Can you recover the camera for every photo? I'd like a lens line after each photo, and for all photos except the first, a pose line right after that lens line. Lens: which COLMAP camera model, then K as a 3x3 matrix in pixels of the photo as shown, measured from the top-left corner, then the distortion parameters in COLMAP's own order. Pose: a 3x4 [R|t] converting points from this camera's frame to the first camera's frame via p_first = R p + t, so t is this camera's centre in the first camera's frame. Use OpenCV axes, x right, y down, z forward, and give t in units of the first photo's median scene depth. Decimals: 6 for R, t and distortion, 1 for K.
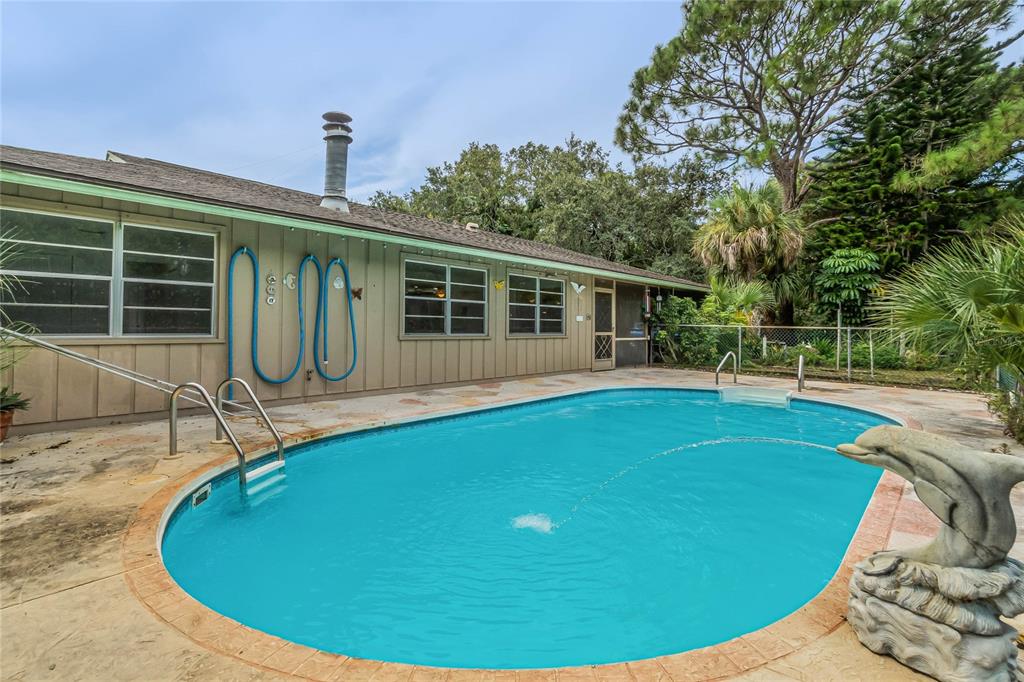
lens RADIAL K [[472.3, 0, 516.0], [0, 472.3, 319.3], [0, 0, 1]] dist [-0.001836, -0.000215]
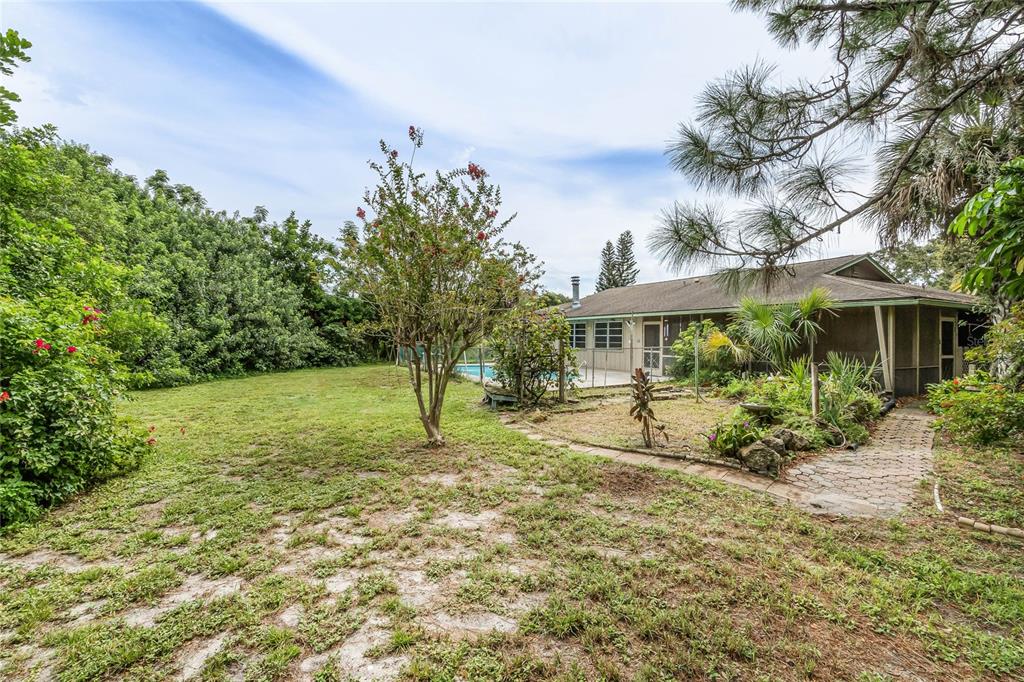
lens RADIAL K [[441.7, 0, 512.0], [0, 441.7, 341.0], [0, 0, 1]] dist [-0.002899, -0.000310]
pose [[-0.319934, -0.017076, -0.947286, 1.507001], [-0.012018, 0.999830, -0.013964, 0.019212], [0.947364, 0.006917, -0.320085, 0.923738]]
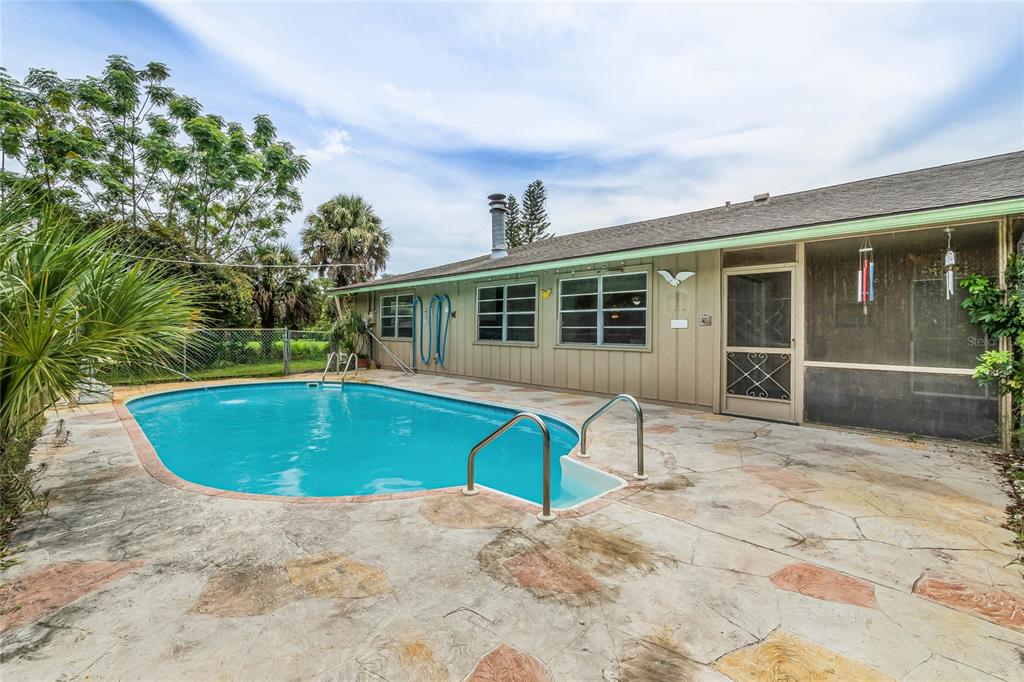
lens RADIAL K [[441.7, 0, 512.0], [0, 441.7, 341.0], [0, 0, 1]] dist [-0.002899, -0.000310]
pose [[-0.045224, 0.002901, -0.998973, 0.626967], [-0.001798, 0.999994, 0.002986, 0.017136], [0.998975, 0.001931, -0.045219, 0.668359]]
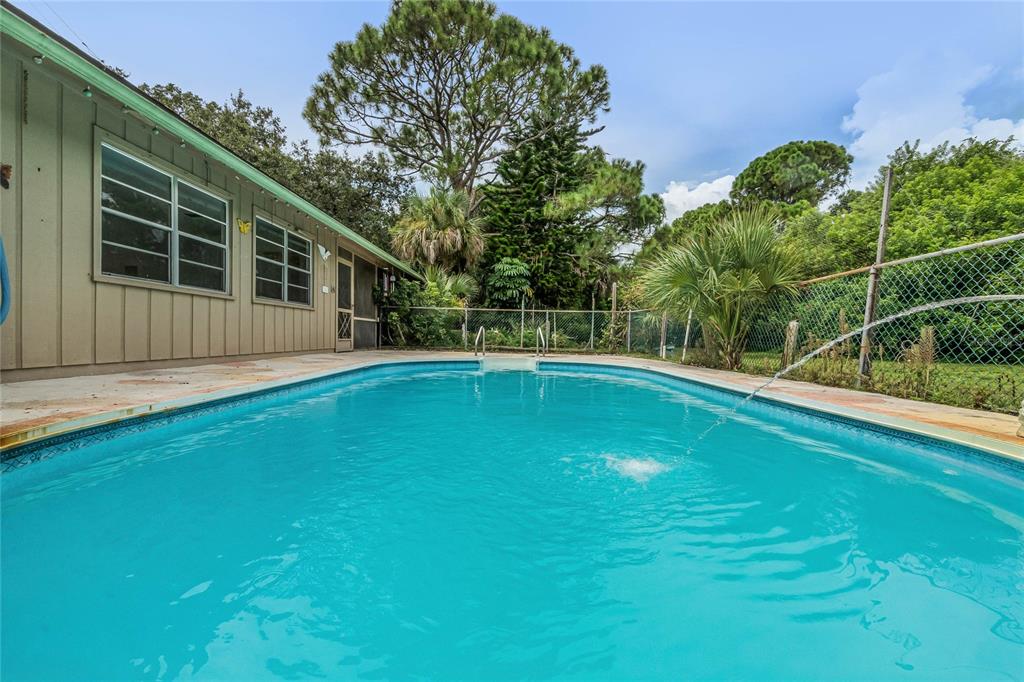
lens RADIAL K [[441.7, 0, 512.0], [0, 441.7, 341.0], [0, 0, 1]] dist [-0.002899, -0.000310]
pose [[0.734930, -0.007787, 0.678098, -0.134014], [-0.016931, 0.999412, 0.029827, 0.051691], [-0.677931, -0.033402, 0.734366, 0.150771]]
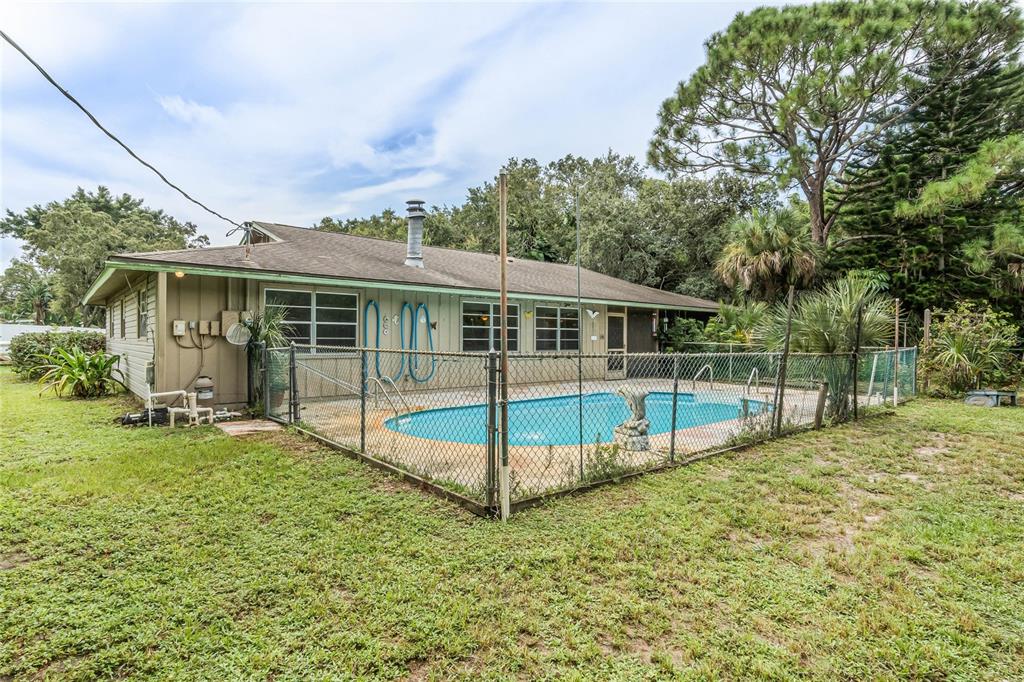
lens RADIAL K [[541.4, 0, 512.0], [0, 541.4, 341.0], [0, 0, 1]] dist [0.000349, 0.000089]
pose [[0.995436, 0.000211, -0.095432, 0.045792], [0.002077, 0.999713, 0.023885, -0.024454], [0.095410, -0.023974, 0.995149, -0.386802]]
